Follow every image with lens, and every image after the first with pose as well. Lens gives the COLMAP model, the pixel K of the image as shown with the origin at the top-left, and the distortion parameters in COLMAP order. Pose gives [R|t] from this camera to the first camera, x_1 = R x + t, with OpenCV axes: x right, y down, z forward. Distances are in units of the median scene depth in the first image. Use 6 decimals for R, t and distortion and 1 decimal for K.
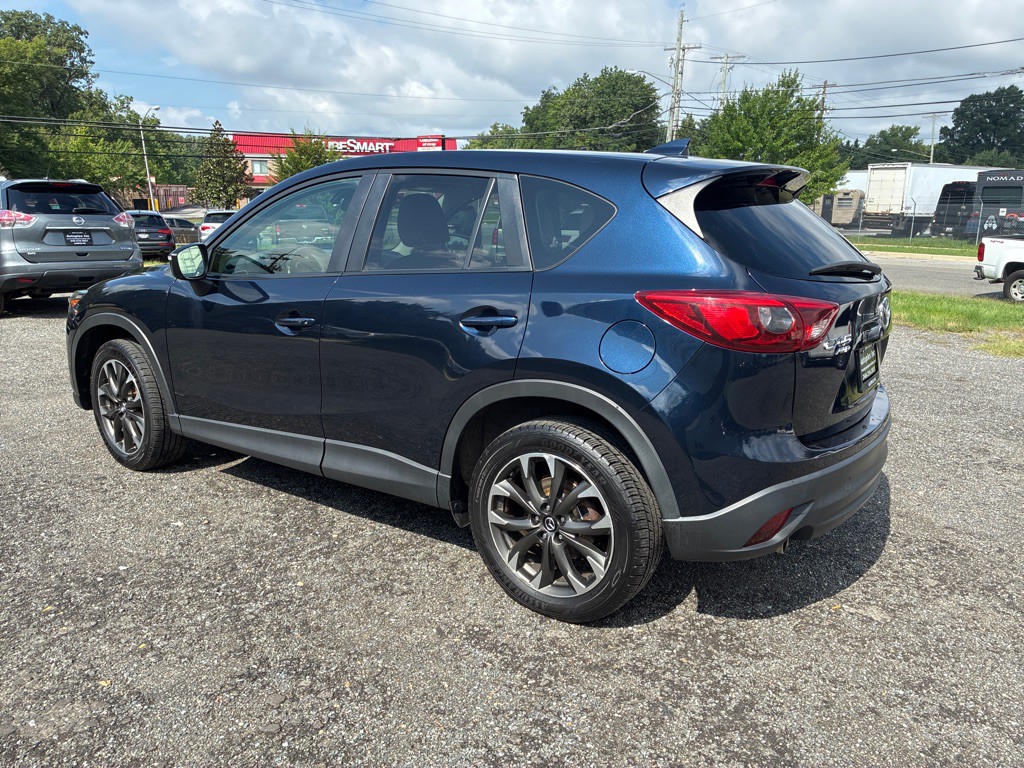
lens RADIAL K [[768.4, 0, 515.0], [0, 768.4, 379.9], [0, 0, 1]] dist [0.054804, -0.073229]
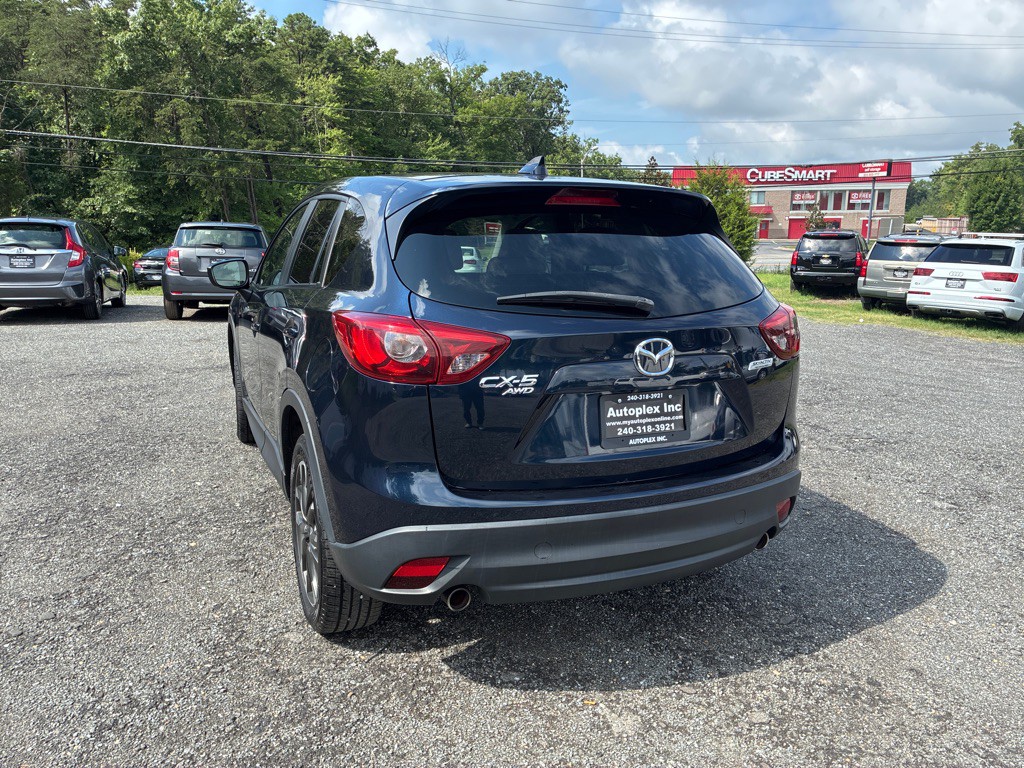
lens RADIAL K [[768.4, 0, 519.9], [0, 768.4, 385.5], [0, 0, 1]] dist [0.054804, -0.073229]
pose [[0.855979, 0.103246, -0.506597, 0.053968], [-0.118590, 0.992941, 0.001987, -0.002895], [0.503226, 0.058376, 0.862181, 0.016179]]
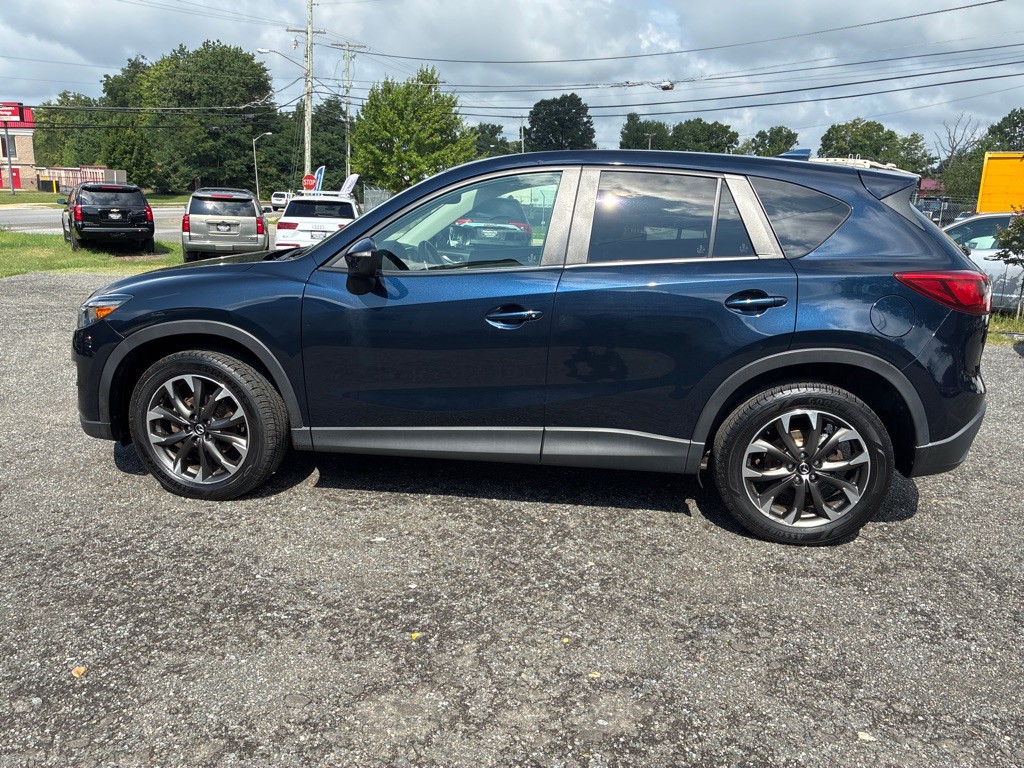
lens RADIAL K [[768.4, 0, 508.7], [0, 768.4, 381.5], [0, 0, 1]] dist [0.054804, -0.073229]
pose [[0.888287, -0.091904, 0.450001, -0.060369], [0.083375, 0.995763, 0.038786, -0.002309], [-0.451659, 0.003065, 0.892186, 0.008483]]
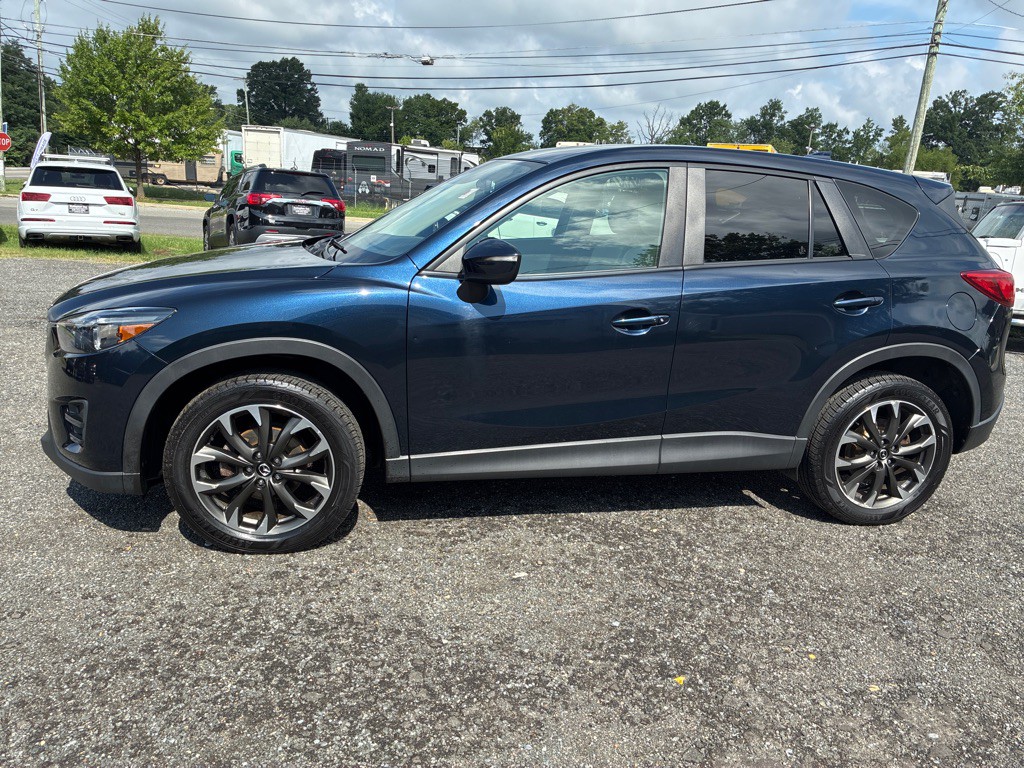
lens RADIAL K [[768.4, 0, 511.5], [0, 768.4, 385.0], [0, 0, 1]] dist [0.054804, -0.073229]
pose [[0.681906, -0.156712, 0.714455, -0.087219], [0.113115, 0.987621, 0.108668, -0.009500], [-0.722641, 0.006714, 0.691191, 0.036774]]
